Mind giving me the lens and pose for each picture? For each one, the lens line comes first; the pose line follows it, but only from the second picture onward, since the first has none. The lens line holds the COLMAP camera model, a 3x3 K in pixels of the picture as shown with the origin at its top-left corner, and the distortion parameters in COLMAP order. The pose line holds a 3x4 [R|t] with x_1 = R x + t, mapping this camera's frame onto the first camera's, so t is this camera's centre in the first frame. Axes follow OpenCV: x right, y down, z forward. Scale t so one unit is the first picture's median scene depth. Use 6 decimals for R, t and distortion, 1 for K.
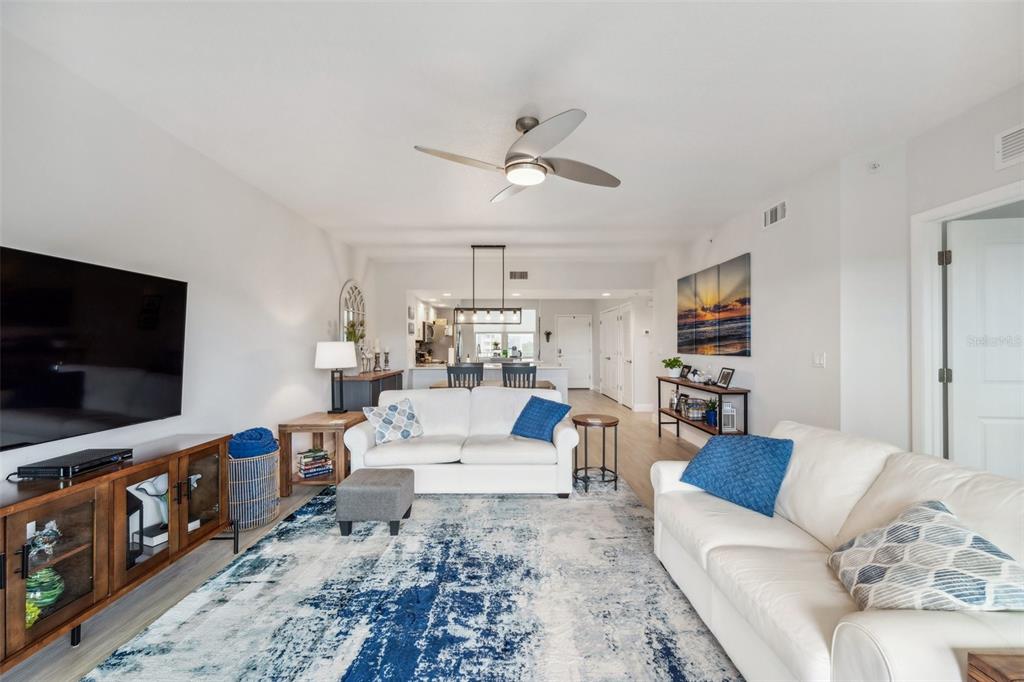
lens RADIAL K [[403.2, 0, 511.7], [0, 403.2, 343.6], [0, 0, 1]] dist [0.000211, -0.000290]
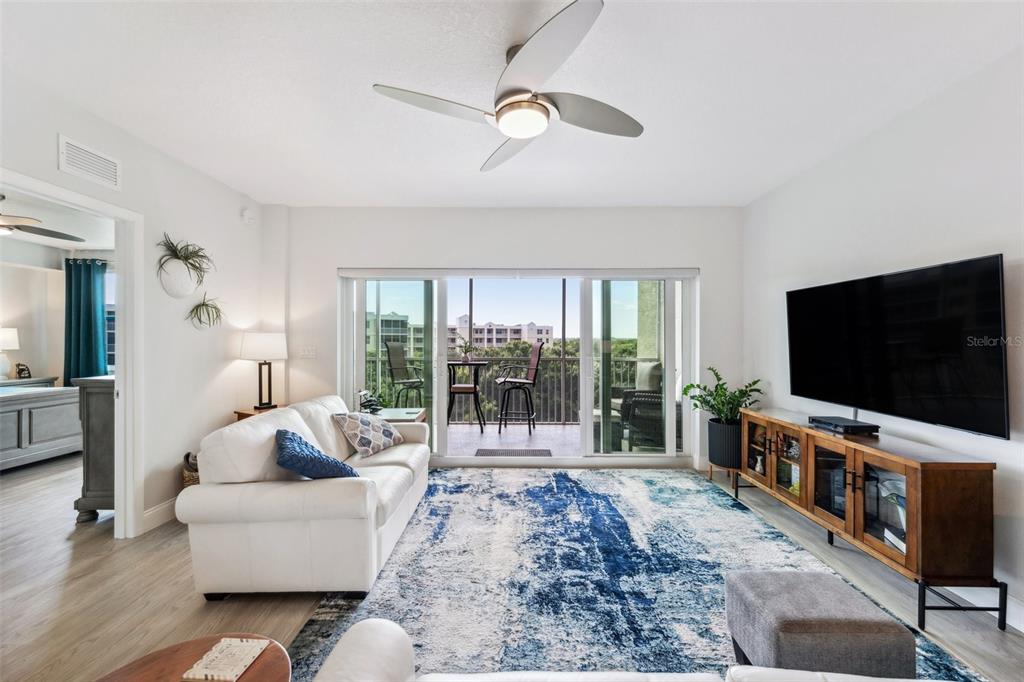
lens RADIAL K [[405.7, 0, 510.4], [0, 405.7, 340.8], [0, 0, 1]] dist [0.000675, -0.000029]
pose [[-0.999851, 0.000195, 0.017270, 0.034471], [0.000182, 1.000000, -0.000759, 0.001638], [-0.017270, -0.000756, -0.999851, 1.336966]]
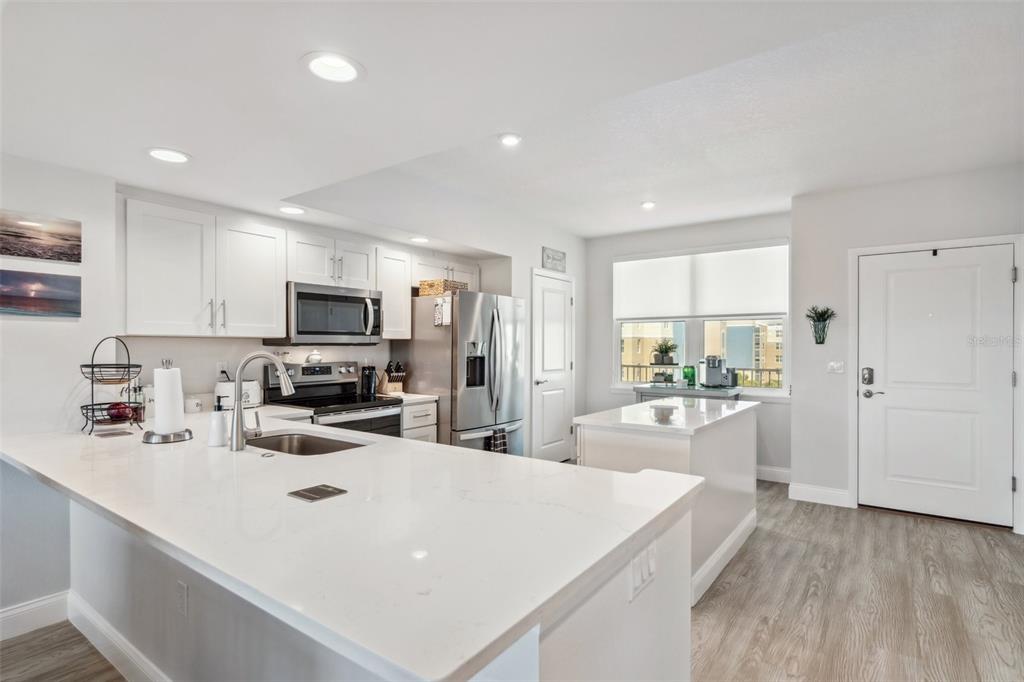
lens RADIAL K [[512.7, 0, 512.3], [0, 512.7, 344.2], [0, 0, 1]] dist [0.001784, 0.000807]
pose [[0.806533, 0.001263, -0.591188, 0.458661], [-0.002577, 0.999996, -0.001380, -0.008563], [0.591184, 0.002637, 0.806532, 1.967965]]
